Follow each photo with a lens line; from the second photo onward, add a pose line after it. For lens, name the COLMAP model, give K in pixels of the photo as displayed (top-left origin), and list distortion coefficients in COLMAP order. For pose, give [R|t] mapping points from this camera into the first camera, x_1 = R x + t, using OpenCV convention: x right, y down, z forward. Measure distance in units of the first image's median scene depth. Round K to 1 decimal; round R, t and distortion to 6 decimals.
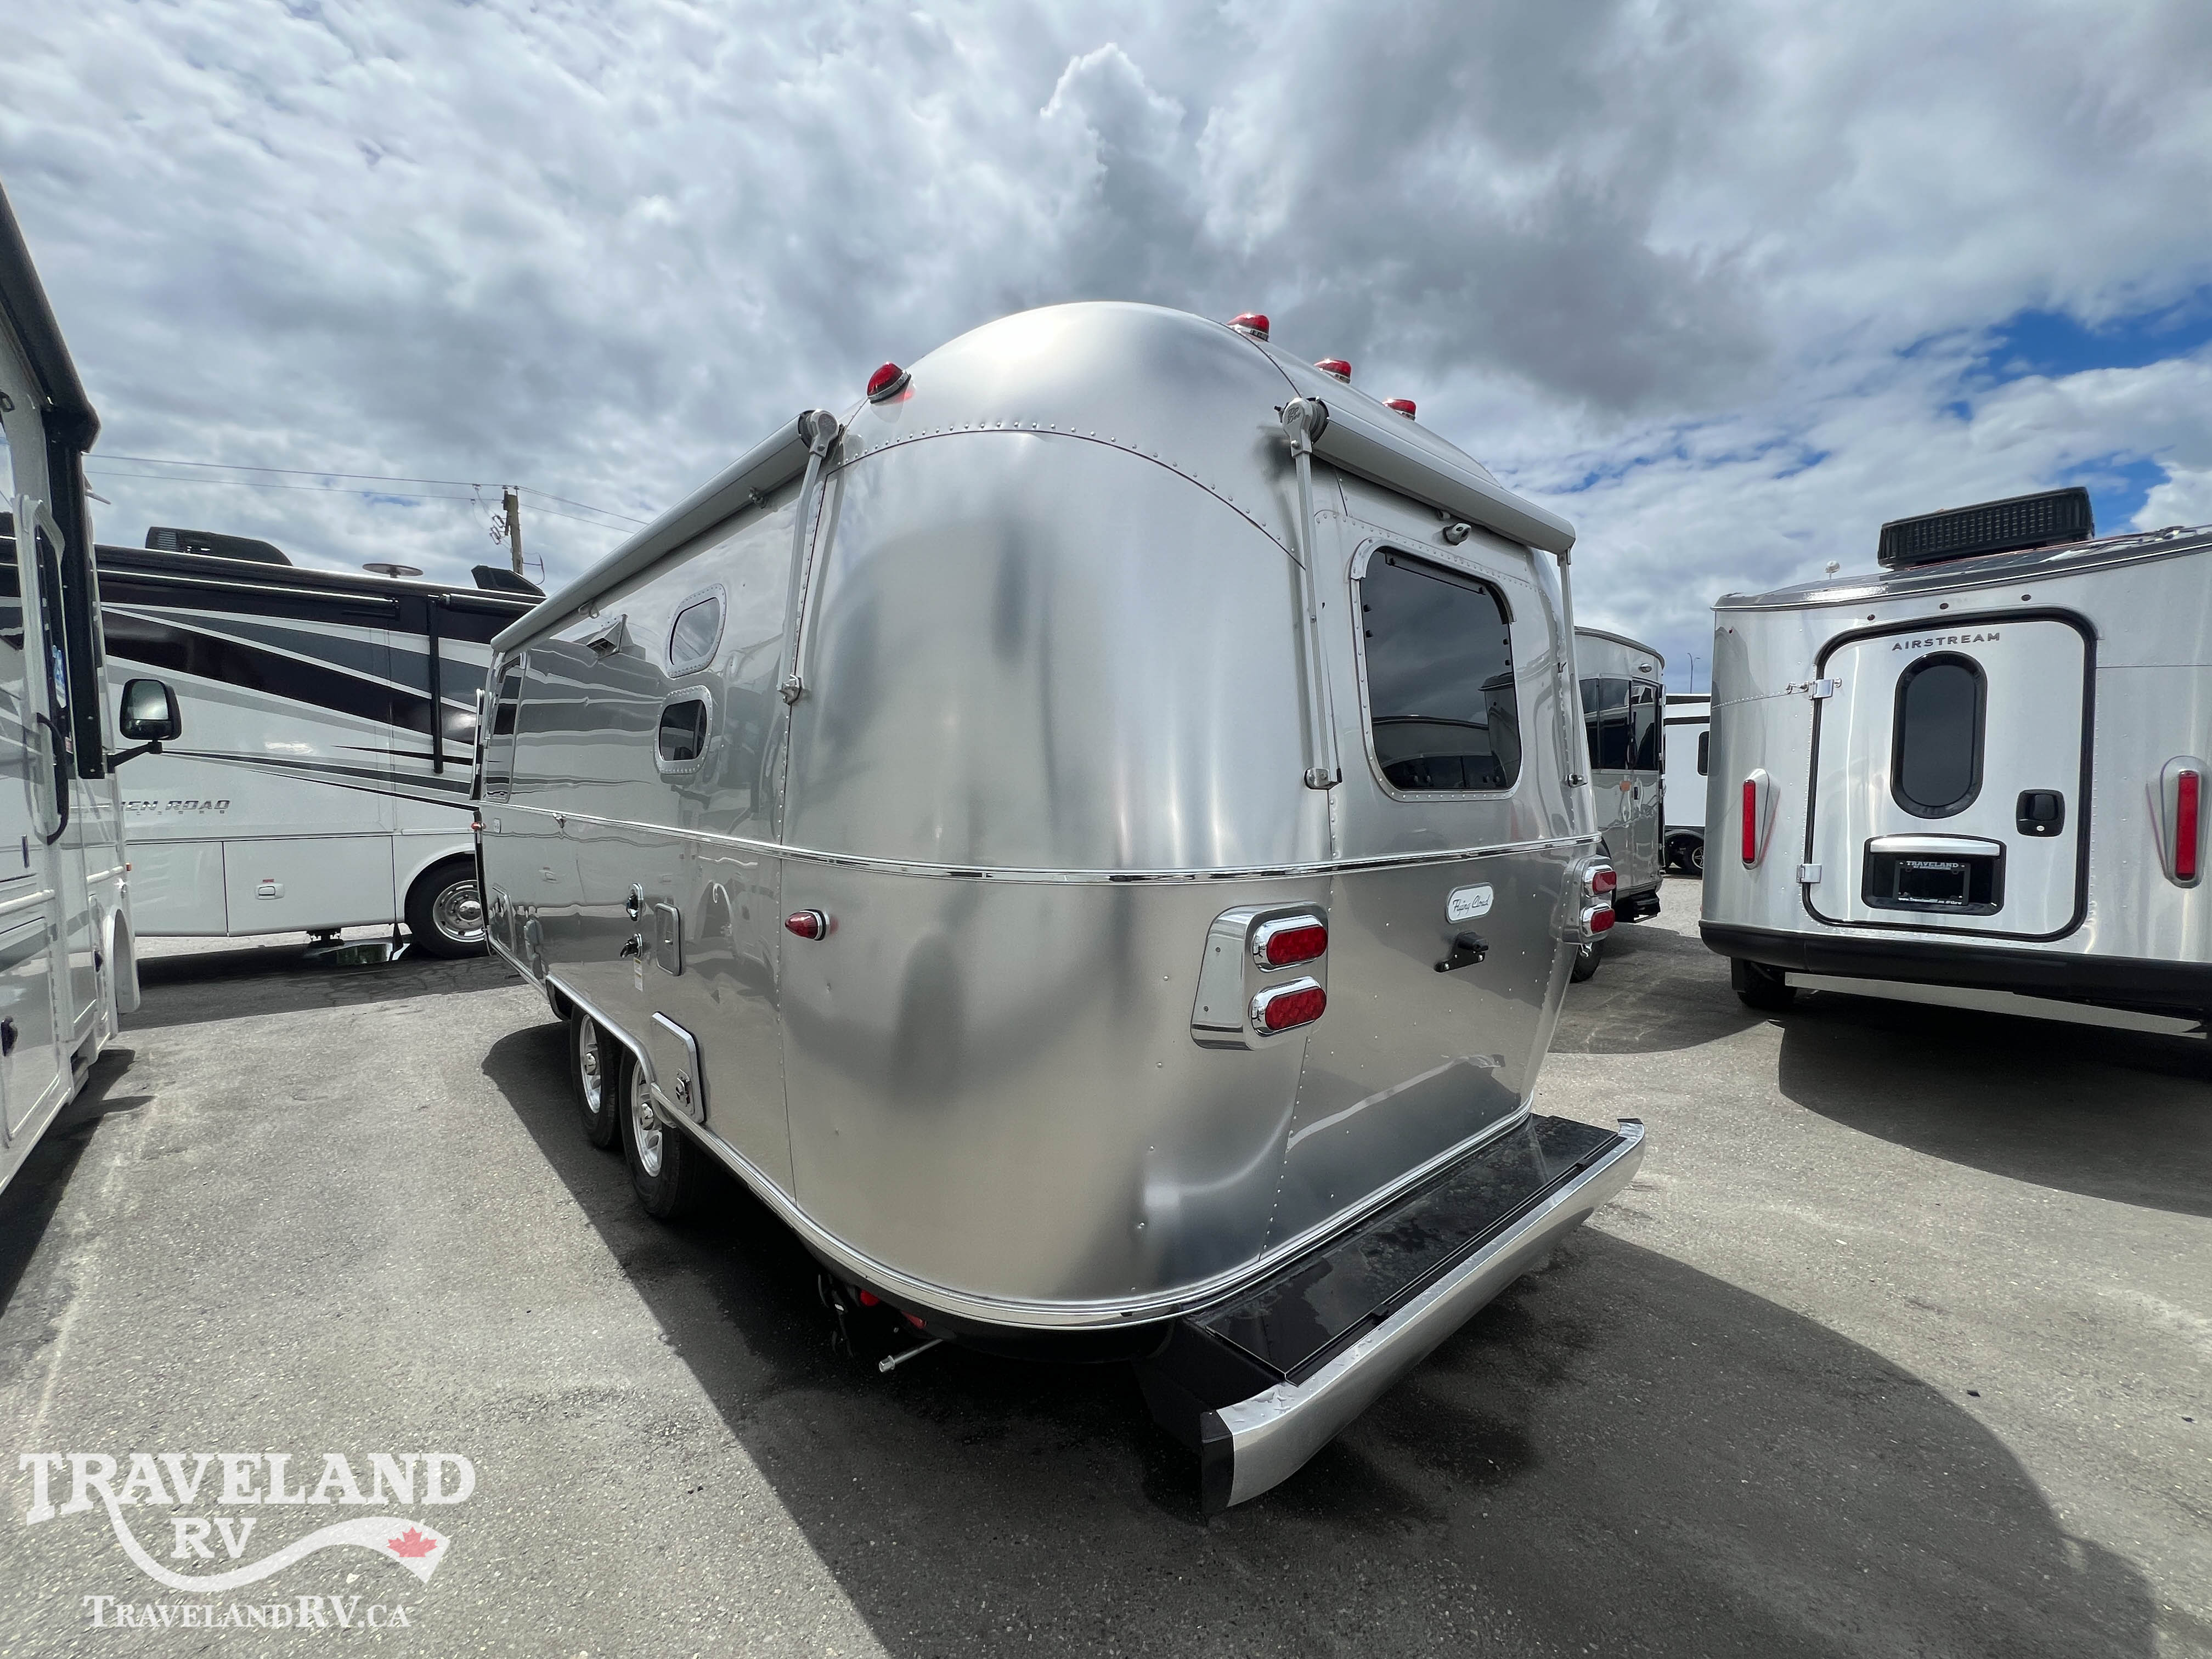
lens RADIAL K [[902.1, 0, 1110.9], [0, 902.1, 827.8], [0, 0, 1]] dist [-0.001485, 0.000268]
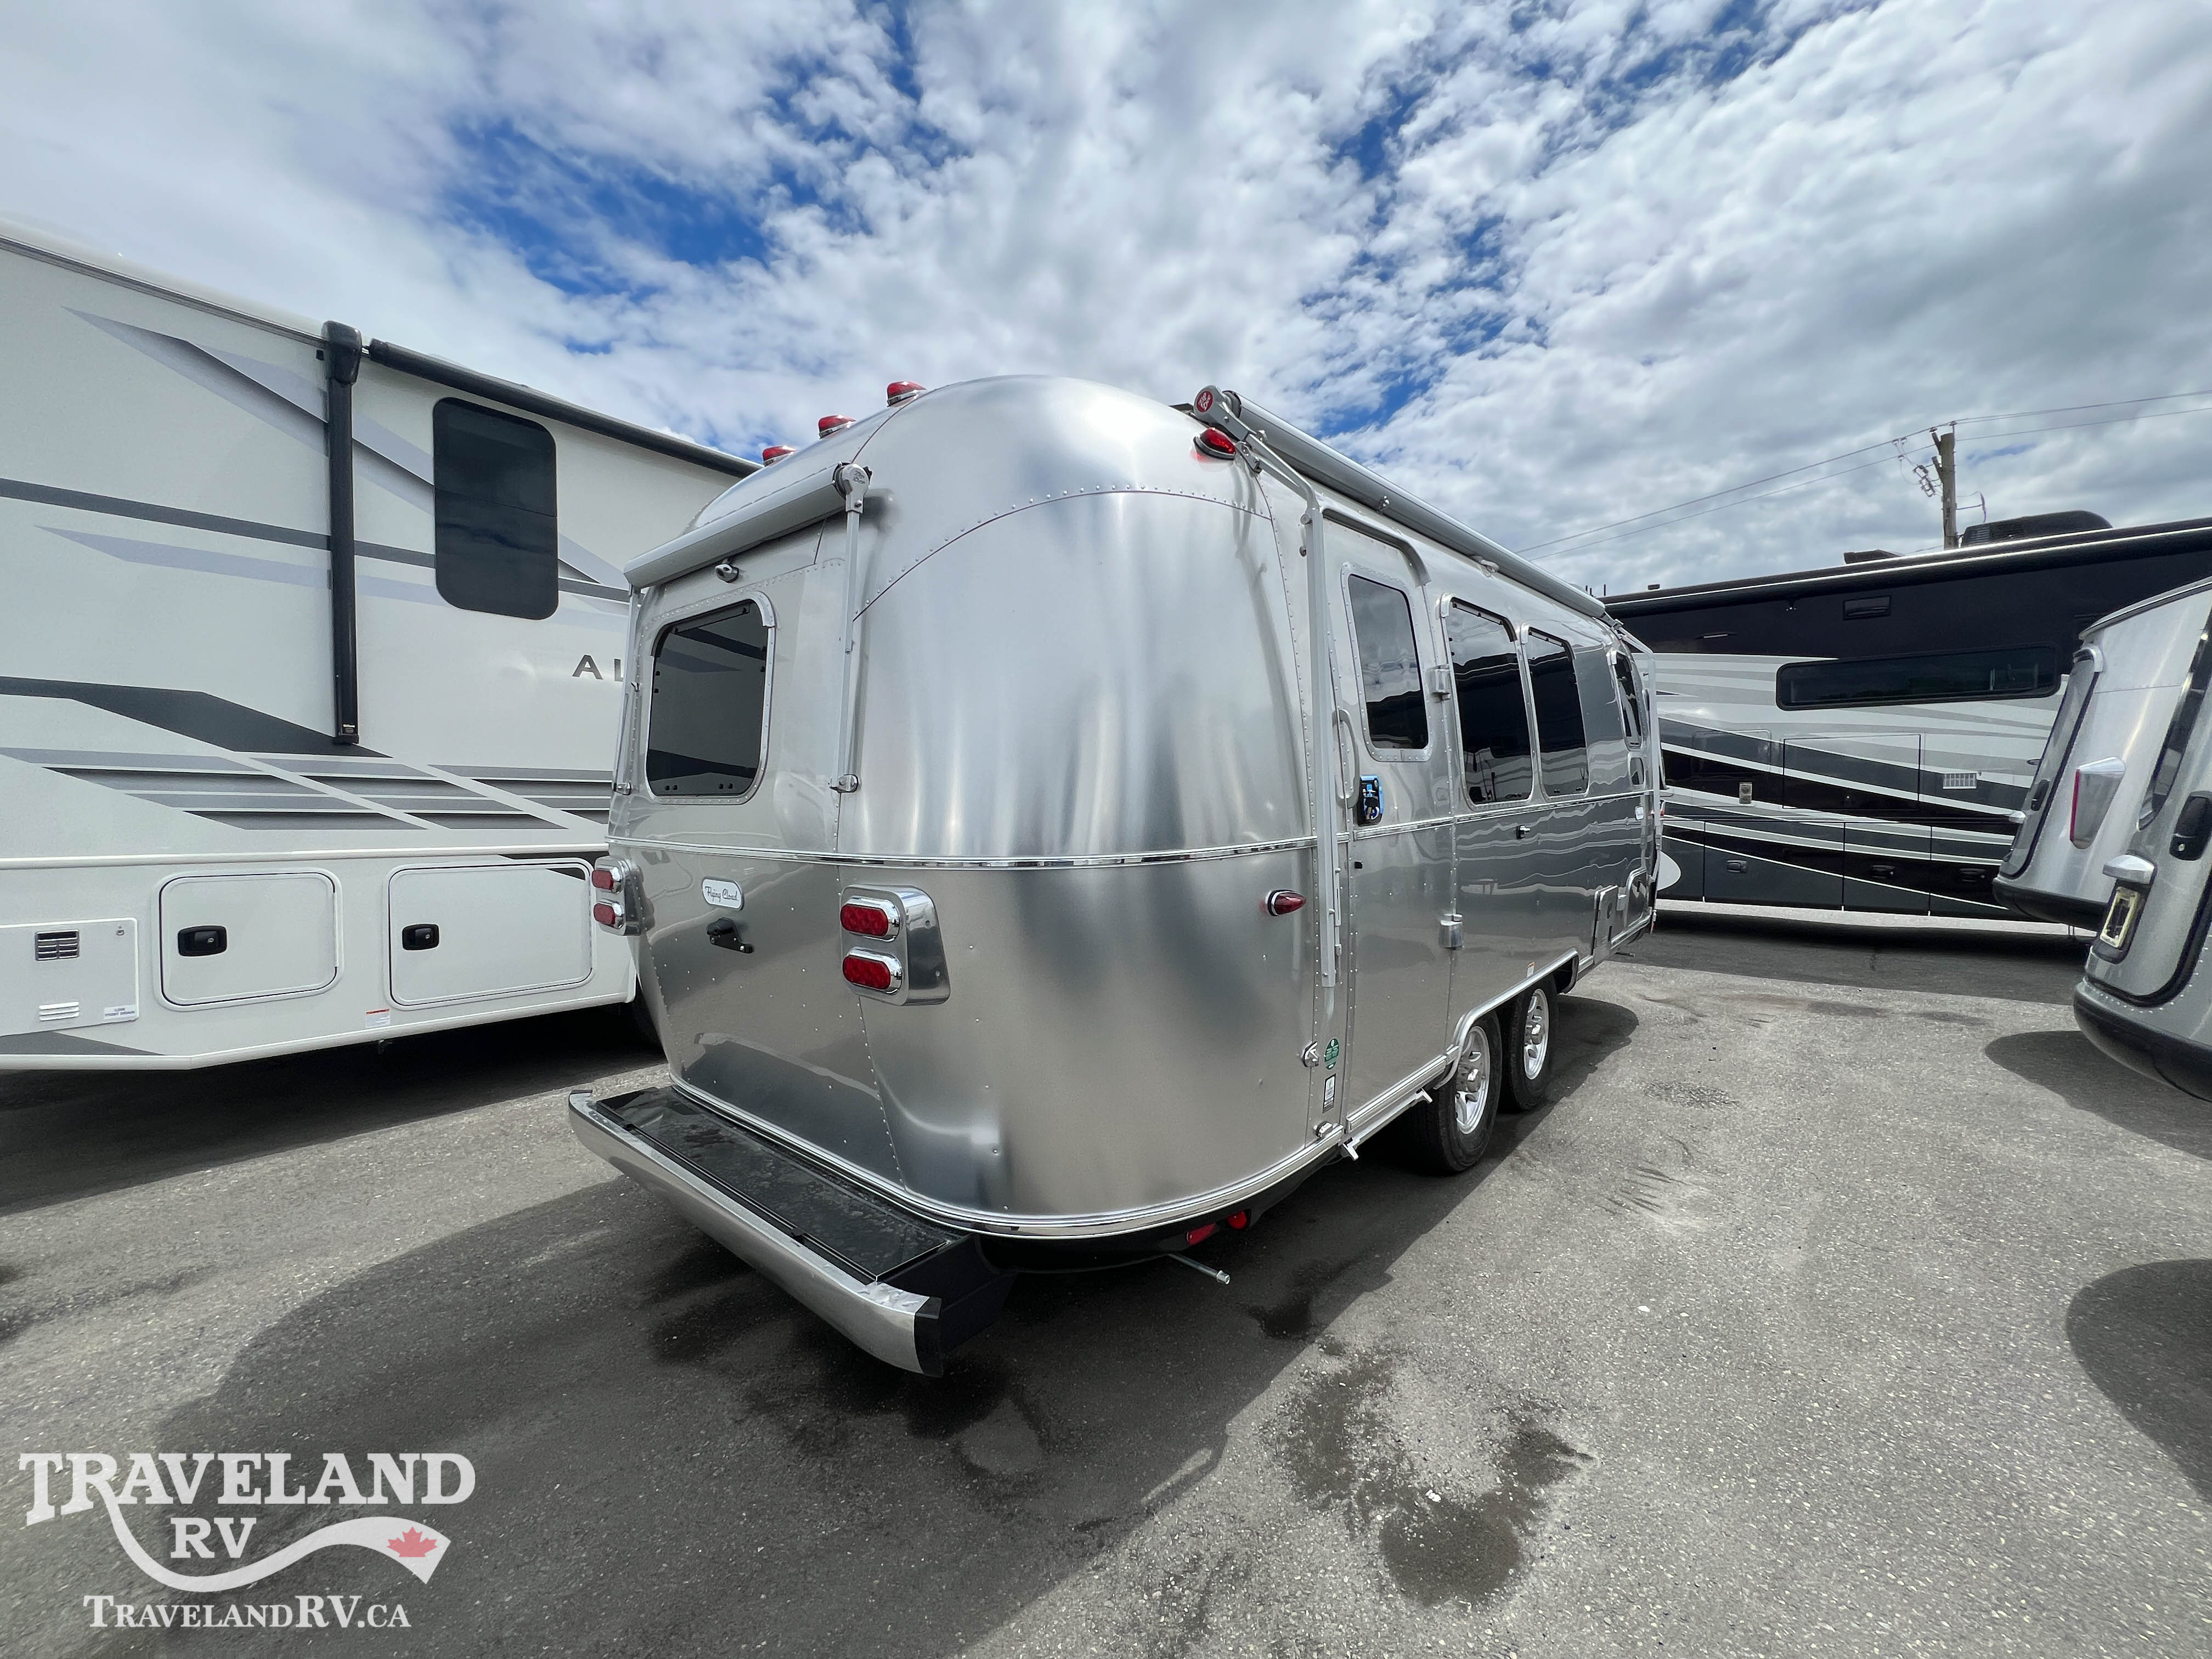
lens RADIAL K [[900.5, 0, 1106.0], [0, 900.5, 829.5], [0, 0, 1]] dist [-0.000005, -0.000361]
pose [[0.094487, 0.052433, -0.994144, 1.587407], [-0.033030, 0.998227, 0.049509, -0.072783], [0.994978, 0.028159, 0.096052, 1.377131]]
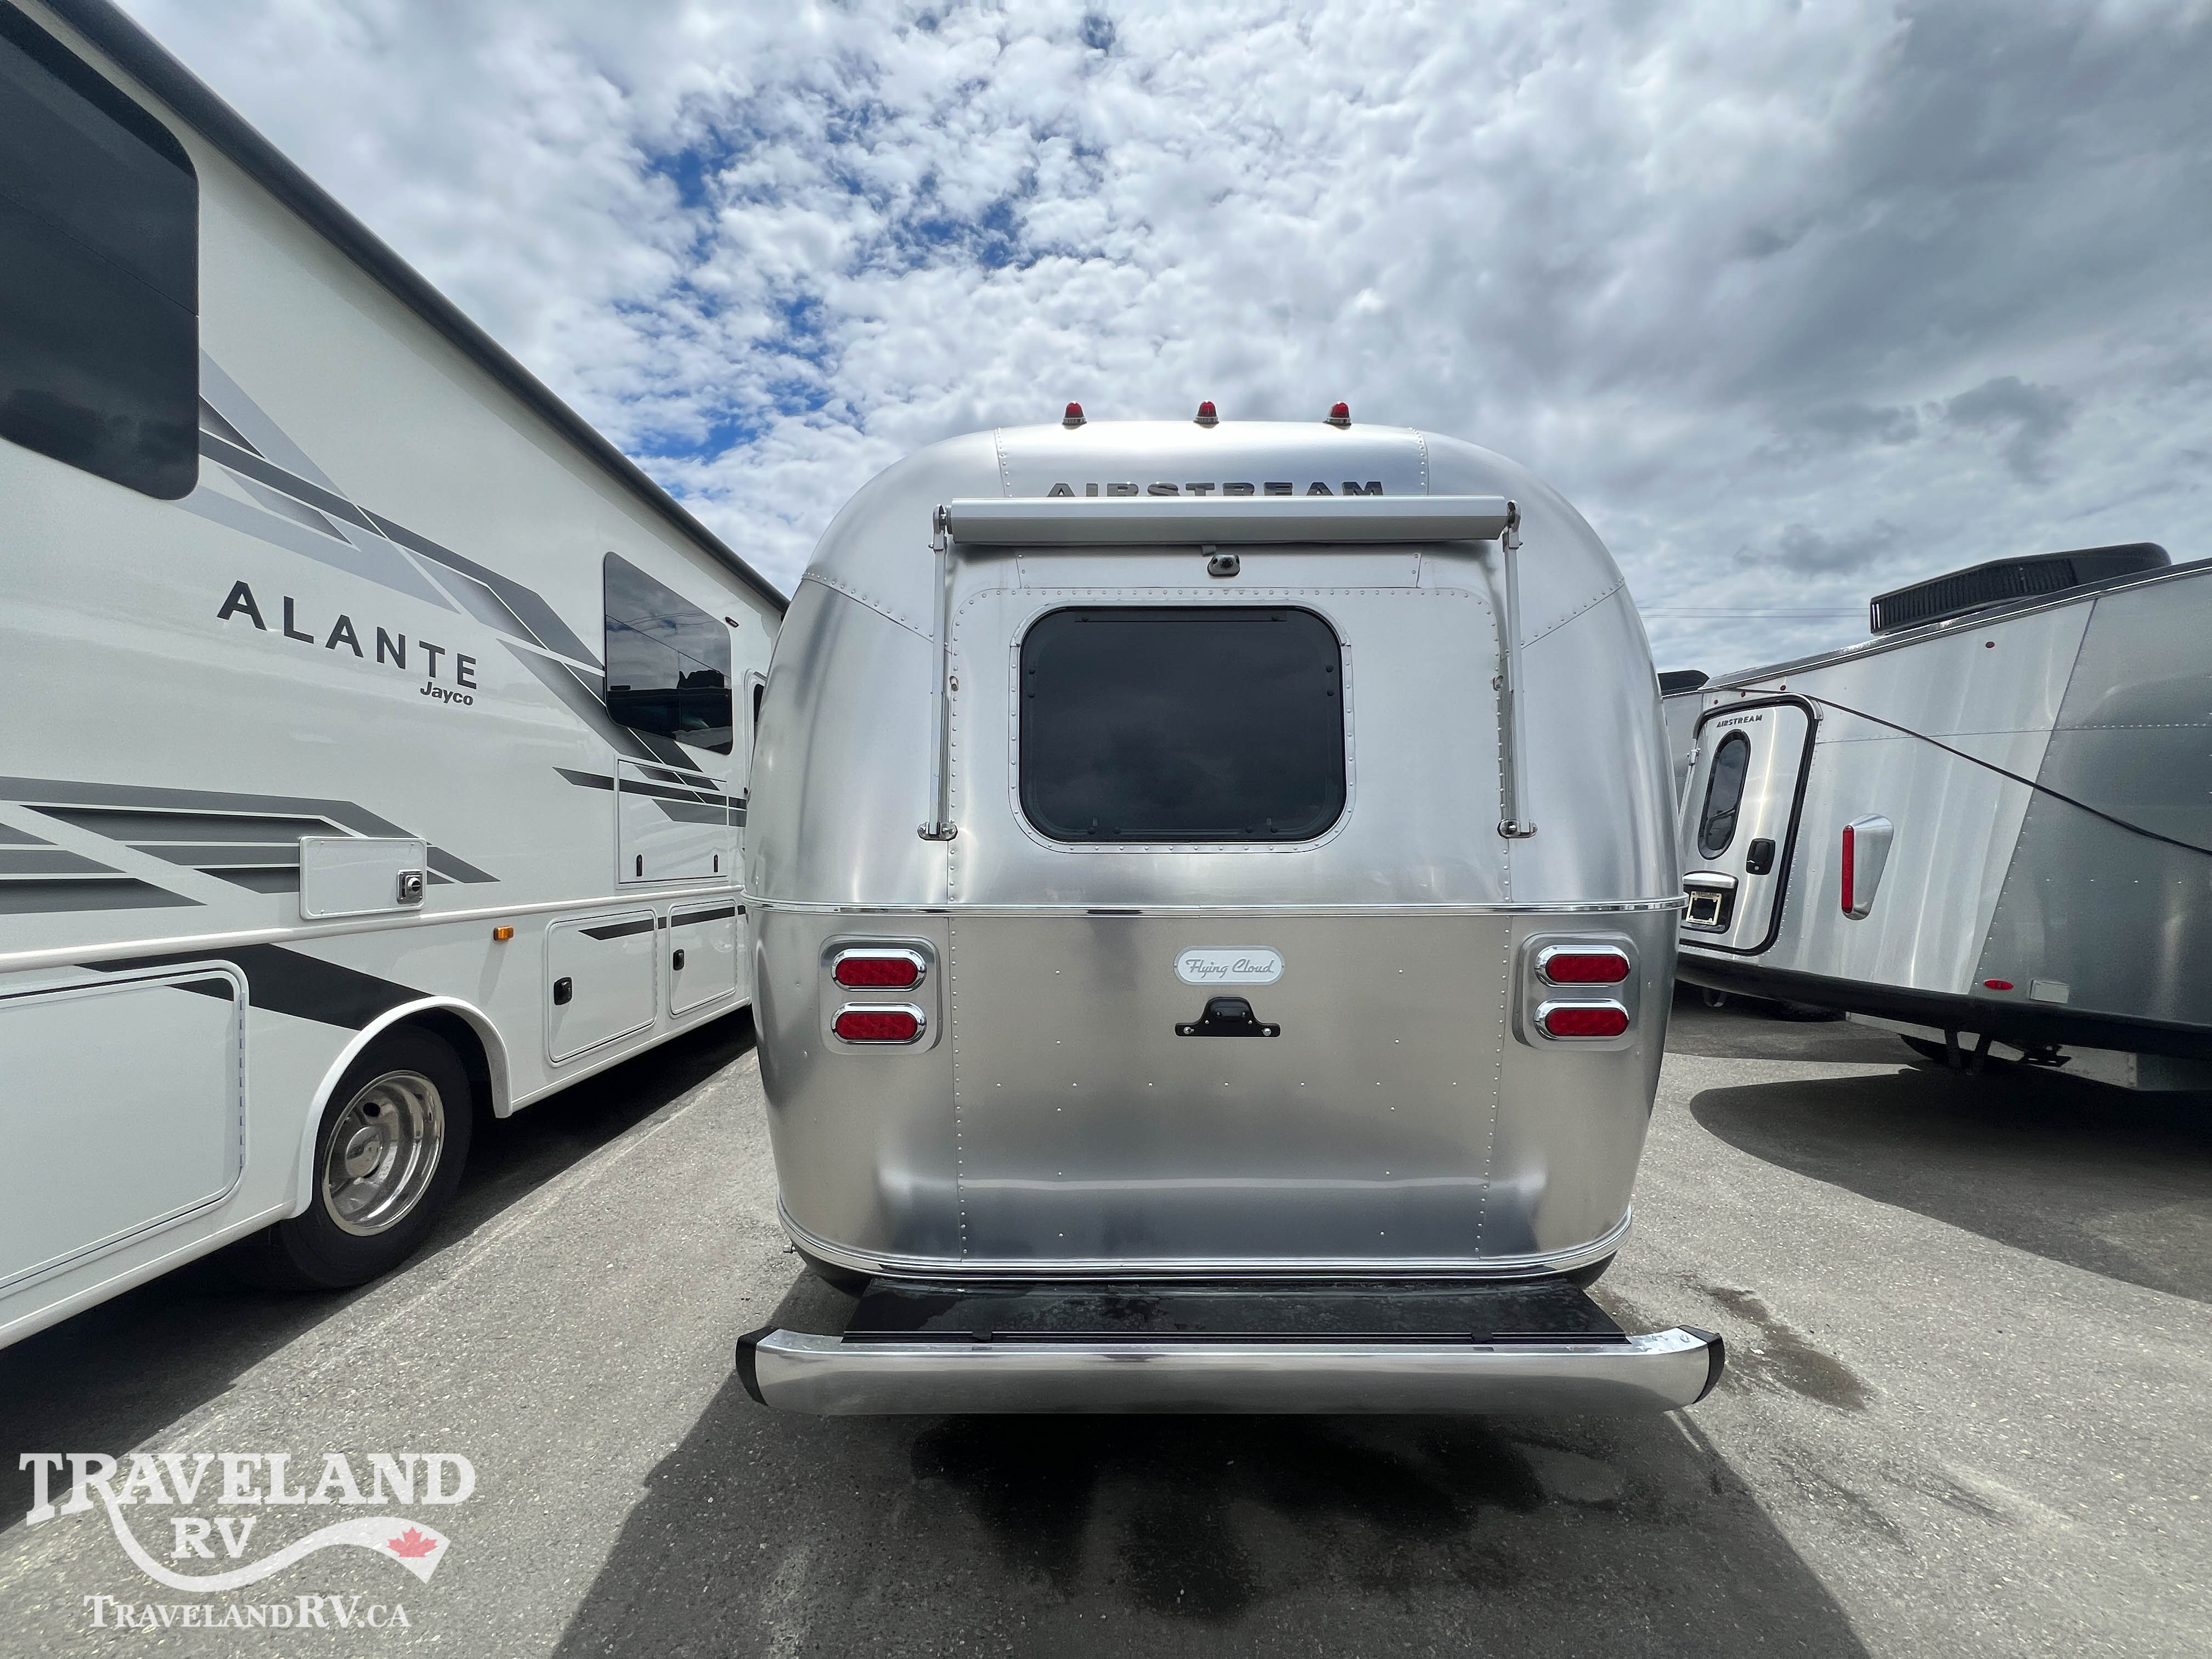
lens RADIAL K [[900.5, 0, 1106.0], [0, 900.5, 829.5], [0, 0, 1]] dist [-0.000005, -0.000361]
pose [[0.737325, 0.005286, -0.675518, 0.916791], [-0.031326, 0.999161, -0.026374, -0.027006], [0.674812, 0.040607, 0.736872, 0.245735]]
